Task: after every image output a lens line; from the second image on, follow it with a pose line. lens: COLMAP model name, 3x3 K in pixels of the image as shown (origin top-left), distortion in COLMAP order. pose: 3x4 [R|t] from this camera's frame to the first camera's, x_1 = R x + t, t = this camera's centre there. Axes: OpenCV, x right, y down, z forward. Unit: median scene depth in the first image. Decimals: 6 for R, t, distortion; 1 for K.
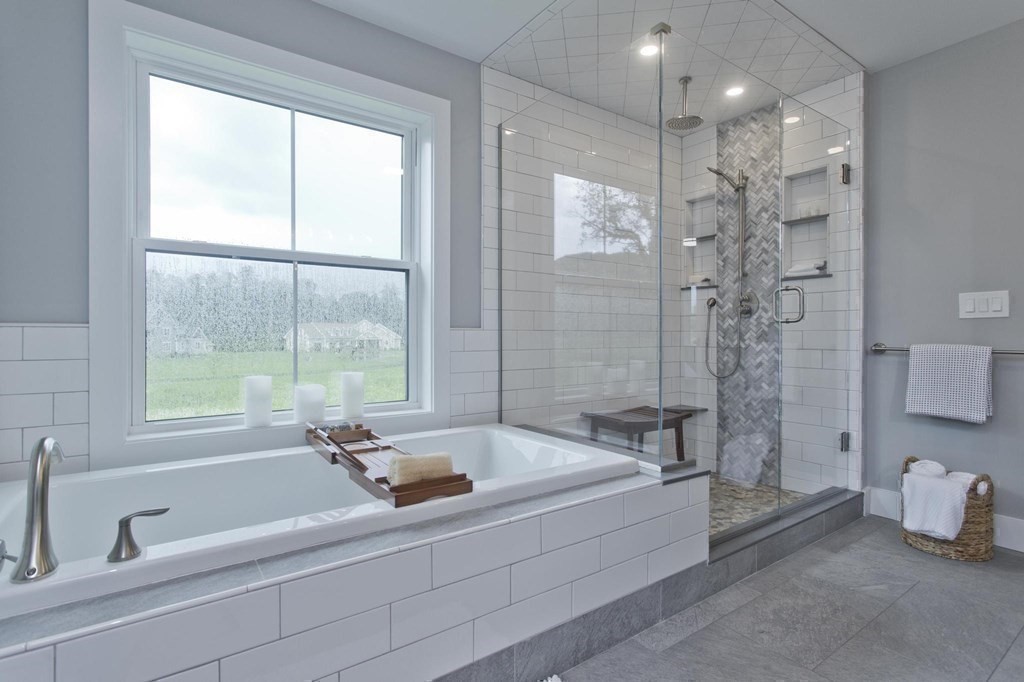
lens RADIAL K [[496.1, 0, 490.0], [0, 496.1, 329.0], [0, 0, 1]] dist [0.005666, 0.000997]
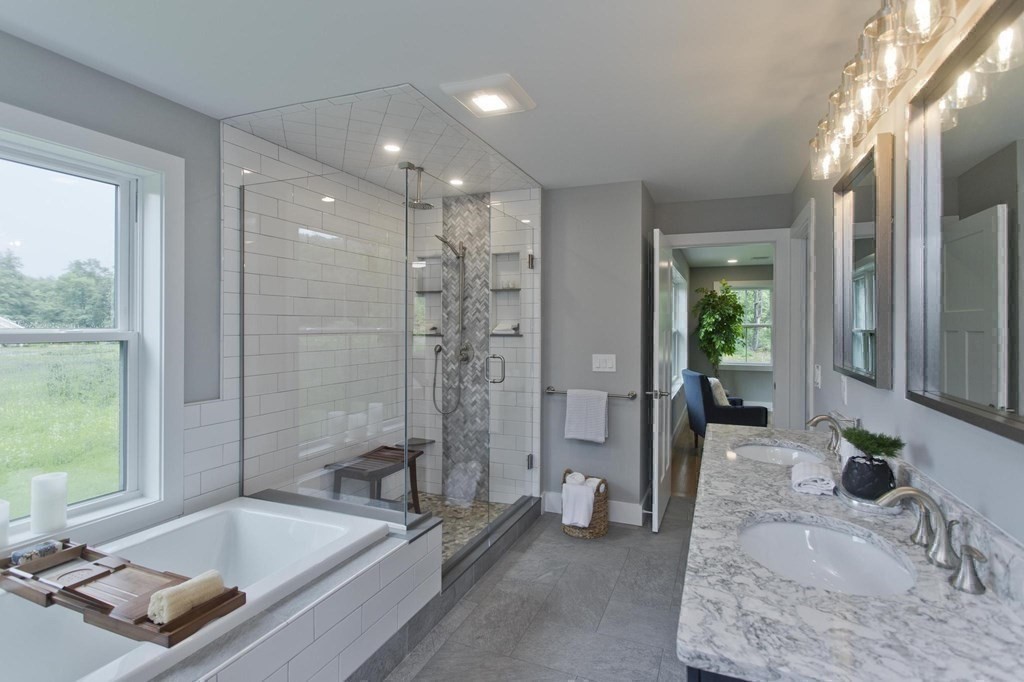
lens RADIAL K [[496.1, 0, 510.2], [0, 496.1, 332.3], [0, 0, 1]] dist [0.005666, 0.000997]
pose [[0.838997, 0.005604, 0.544108, -0.068983], [-0.001063, 0.999962, -0.008659, -0.119586], [-0.544136, 0.006687, 0.838971, -0.105442]]
